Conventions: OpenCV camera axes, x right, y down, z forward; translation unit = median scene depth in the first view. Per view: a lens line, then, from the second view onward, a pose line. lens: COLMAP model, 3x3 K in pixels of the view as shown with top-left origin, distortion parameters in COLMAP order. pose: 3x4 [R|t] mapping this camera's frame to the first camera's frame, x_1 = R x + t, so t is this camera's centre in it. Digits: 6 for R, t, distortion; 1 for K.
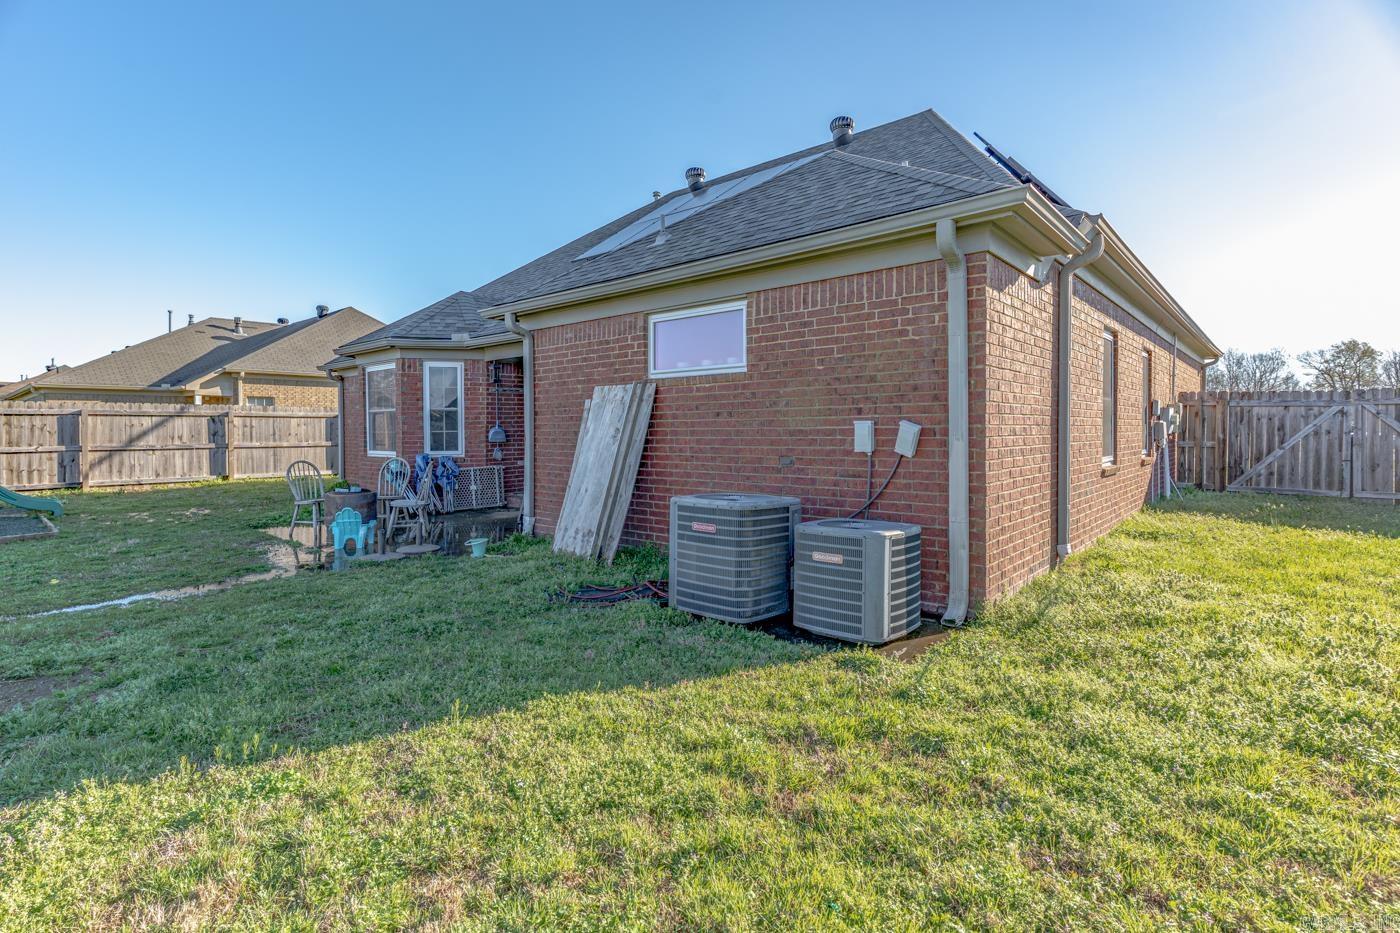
lens RADIAL K [[672.2, 0, 715.7], [0, 672.2, 428.7], [0, 0, 1]] dist [-0.003485, 0.003538]
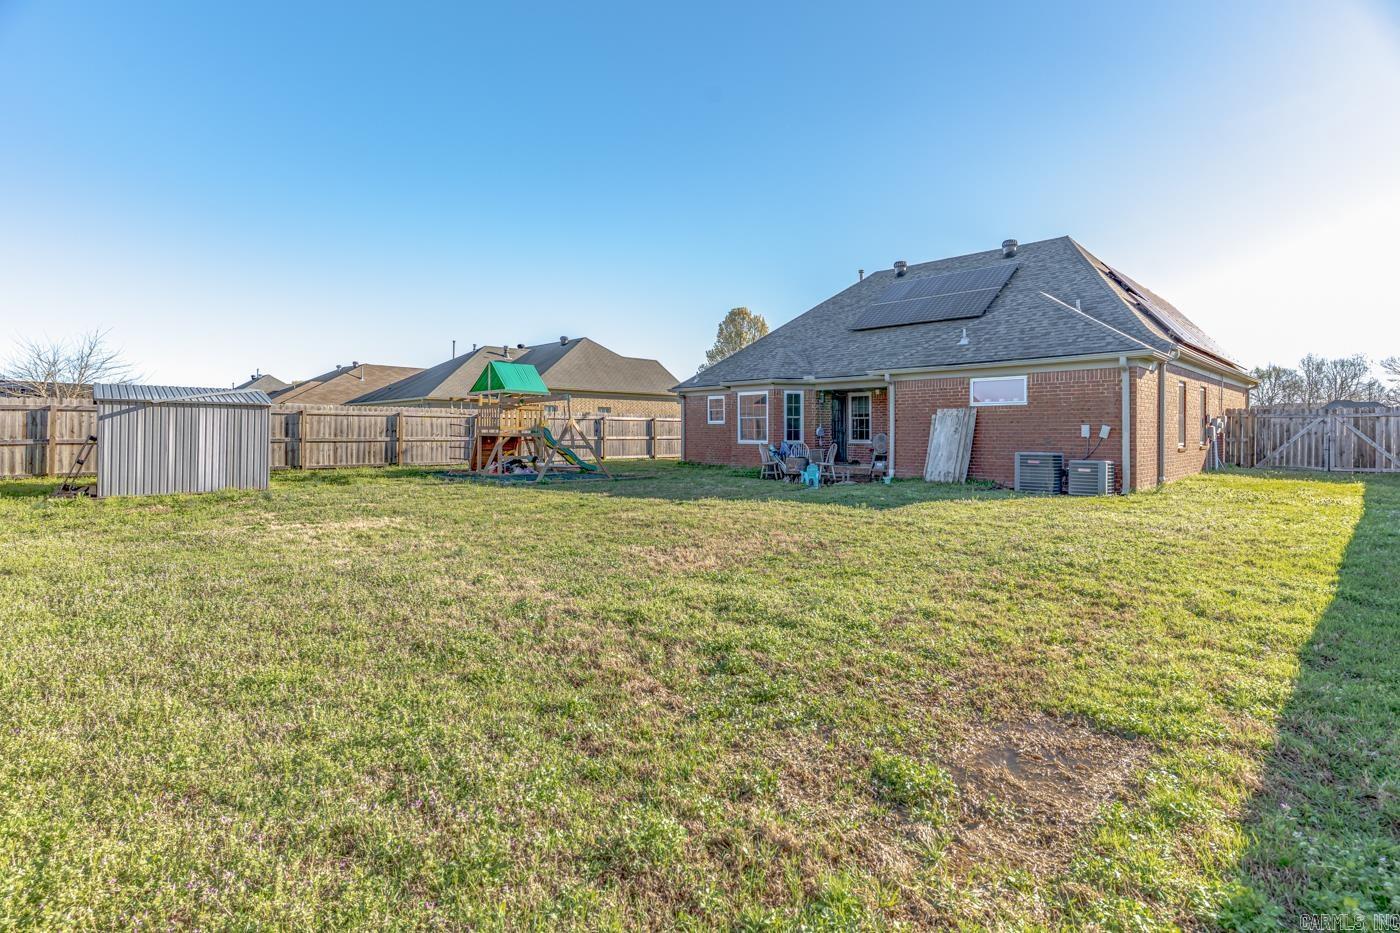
lens RADIAL K [[672.2, 0, 706.3], [0, 672.2, 423.3], [0, 0, 1]] dist [-0.003485, 0.003538]
pose [[0.996437, 0.006144, -0.084117, -0.531843], [-0.007130, 0.999909, -0.011423, 0.011354], [0.084039, 0.011982, 0.996390, -0.899803]]
